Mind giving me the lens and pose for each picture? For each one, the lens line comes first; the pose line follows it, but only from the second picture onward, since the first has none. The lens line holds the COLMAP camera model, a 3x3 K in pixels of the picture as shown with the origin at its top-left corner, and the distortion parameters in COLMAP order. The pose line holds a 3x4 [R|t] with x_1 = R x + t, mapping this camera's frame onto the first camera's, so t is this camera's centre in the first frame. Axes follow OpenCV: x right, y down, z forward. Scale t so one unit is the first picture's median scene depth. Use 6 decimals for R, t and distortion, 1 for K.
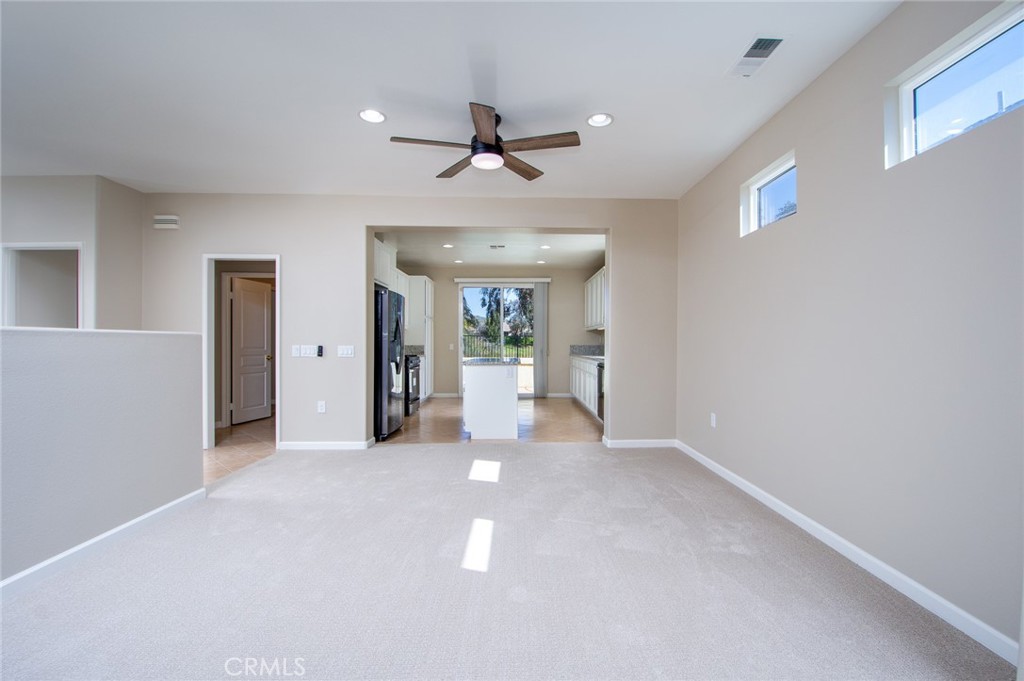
lens RADIAL K [[464.2, 0, 536.6], [0, 464.2, 349.4], [0, 0, 1]] dist [0.002411, -0.000245]
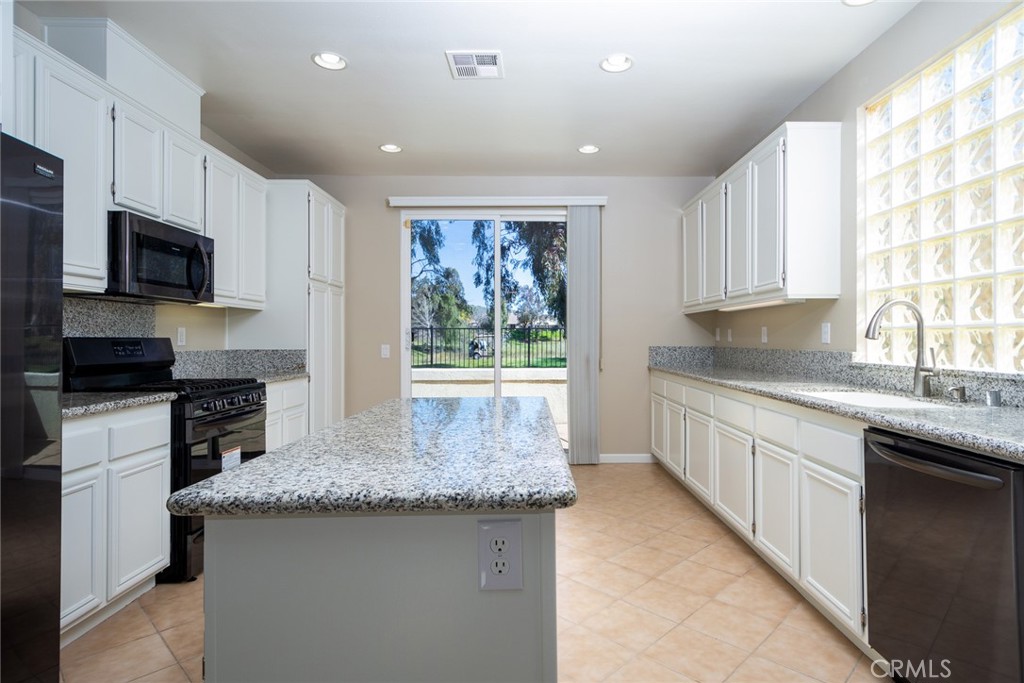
lens RADIAL K [[546.3, 0, 542.1], [0, 546.3, 336.7], [0, 0, 1]] dist [0.016243, -0.004482]
pose [[0.999909, -0.004412, -0.012732, -0.030595], [0.004213, 0.999870, -0.015587, -0.012779], [0.012799, 0.015532, 0.999797, 0.583475]]
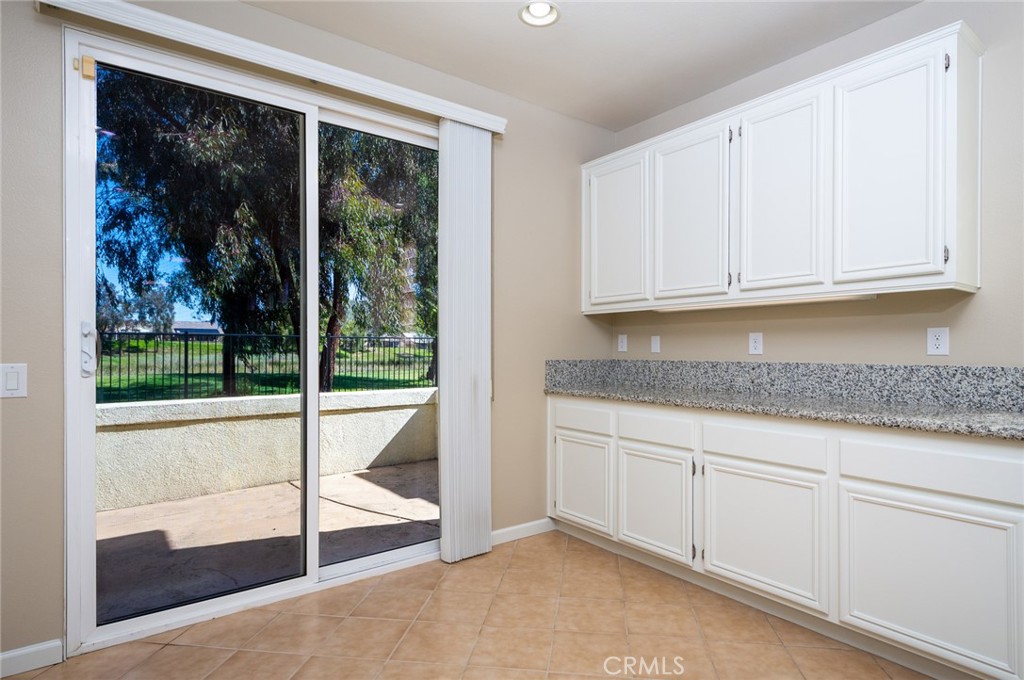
lens RADIAL K [[546.3, 0, 522.0], [0, 546.3, 350.4], [0, 0, 1]] dist [0.016243, -0.004482]
pose [[0.815577, -0.001524, 0.578647, -0.182389], [0.007455, 0.999941, -0.007874, -0.015262], [-0.578601, 0.010736, 0.815540, 0.888611]]
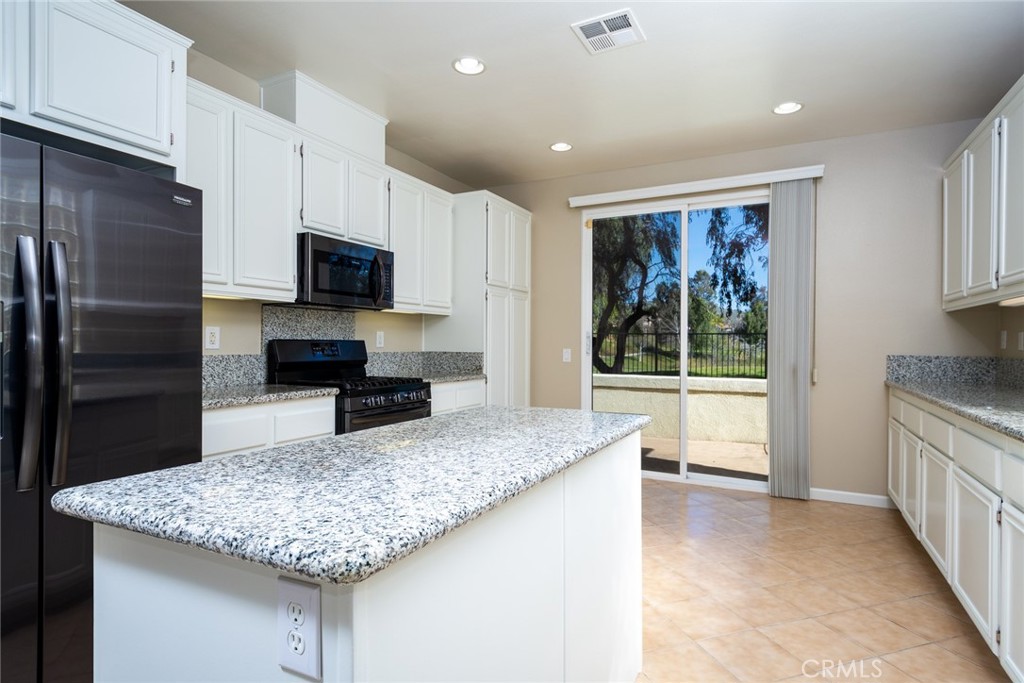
lens RADIAL K [[546.3, 0, 526.7], [0, 546.3, 346.7], [0, 0, 1]] dist [0.016243, -0.004482]
pose [[0.881817, 0.005624, -0.471558, 0.035601], [-0.009410, 0.999940, -0.005671, -0.012800], [0.471498, 0.009438, 0.881817, 0.643395]]
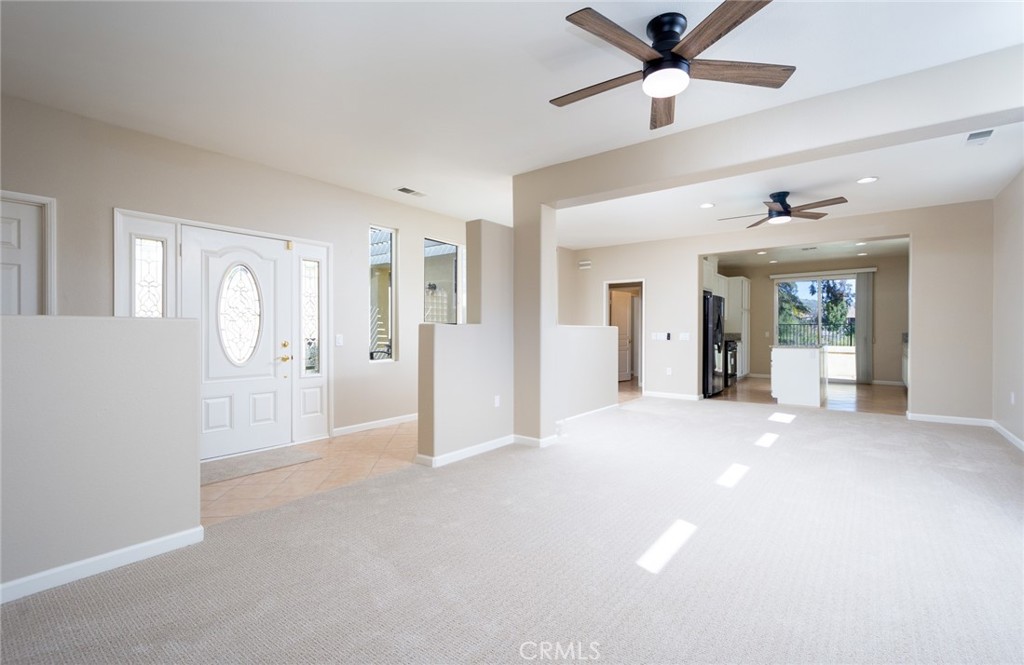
lens RADIAL K [[454.5, 0, 510.5], [0, 454.5, 332.8], [0, 0, 1]] dist [0.002525, 0.000246]
pose [[0.755624, -0.000115, -0.655005, 0.094704], [-0.007173, 0.999939, -0.008450, 0.005201], [0.654966, 0.011084, 0.755577, -0.345459]]
